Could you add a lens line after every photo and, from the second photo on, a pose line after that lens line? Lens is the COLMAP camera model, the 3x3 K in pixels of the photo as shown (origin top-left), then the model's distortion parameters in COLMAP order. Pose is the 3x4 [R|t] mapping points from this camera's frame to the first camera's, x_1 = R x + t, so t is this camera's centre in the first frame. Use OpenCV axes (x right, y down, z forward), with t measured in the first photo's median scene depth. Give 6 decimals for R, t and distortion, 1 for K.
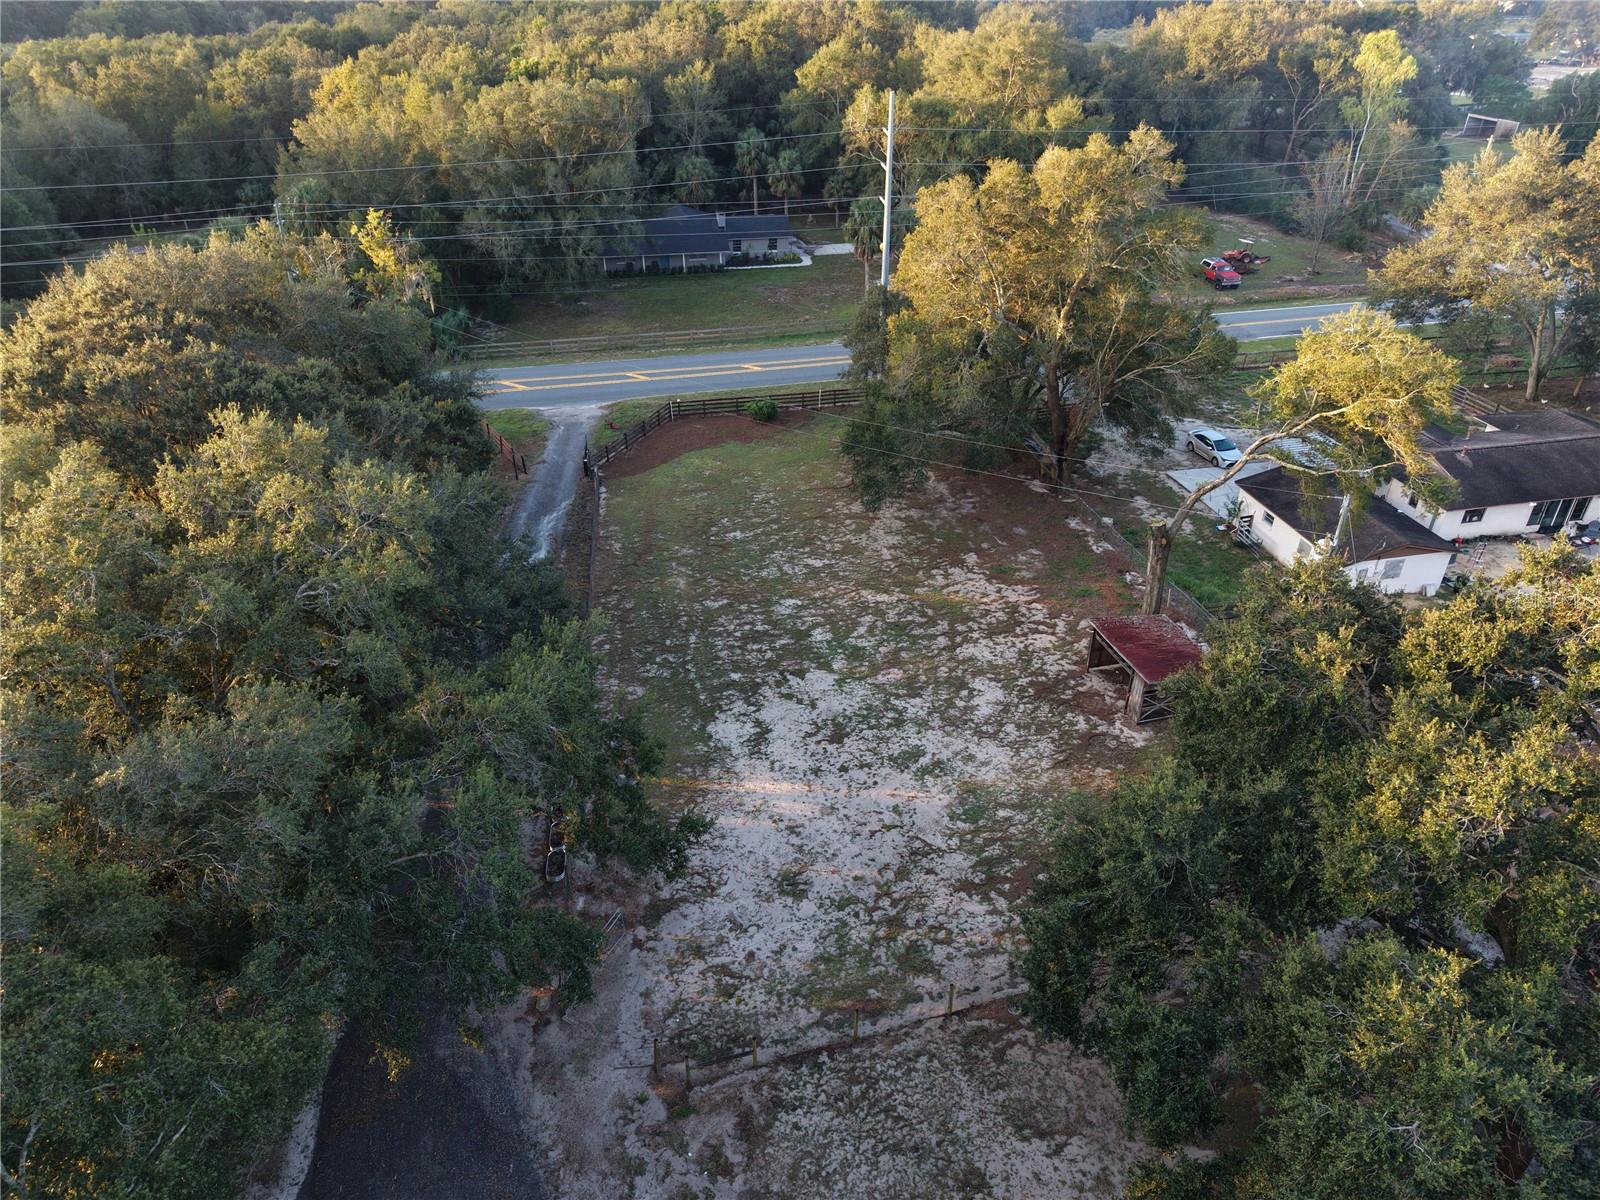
lens RADIAL K [[1113.0, 0, 798.6], [0, 1113.0, 601.1], [0, 0, 1]] dist [-0.000873, -0.001473]
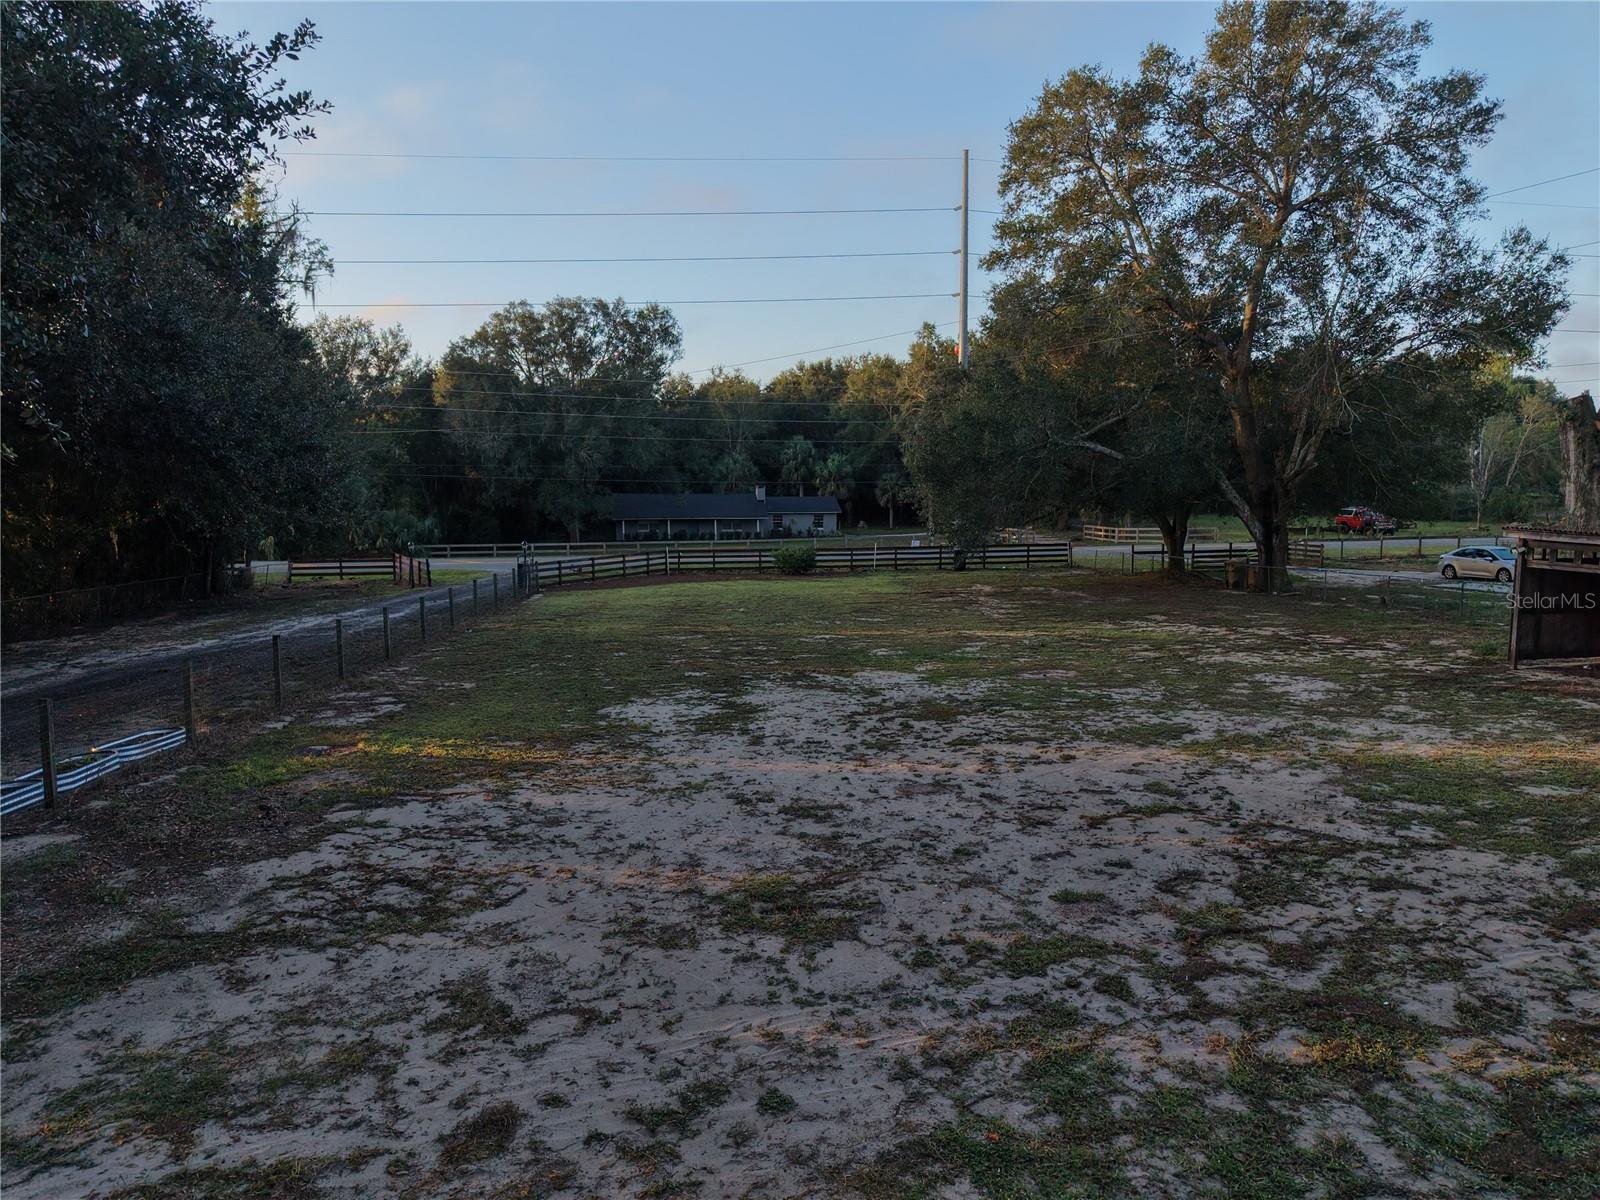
lens RADIAL K [[1113.0, 0, 803.3], [0, 1113.0, 598.2], [0, 0, 1]] dist [-0.000873, -0.001473]
pose [[0.999024, 0.011415, -0.042673, 0.006102], [-0.028256, 0.907694, -0.418681, 0.297111], [0.033955, 0.419478, 0.907130, 0.782382]]
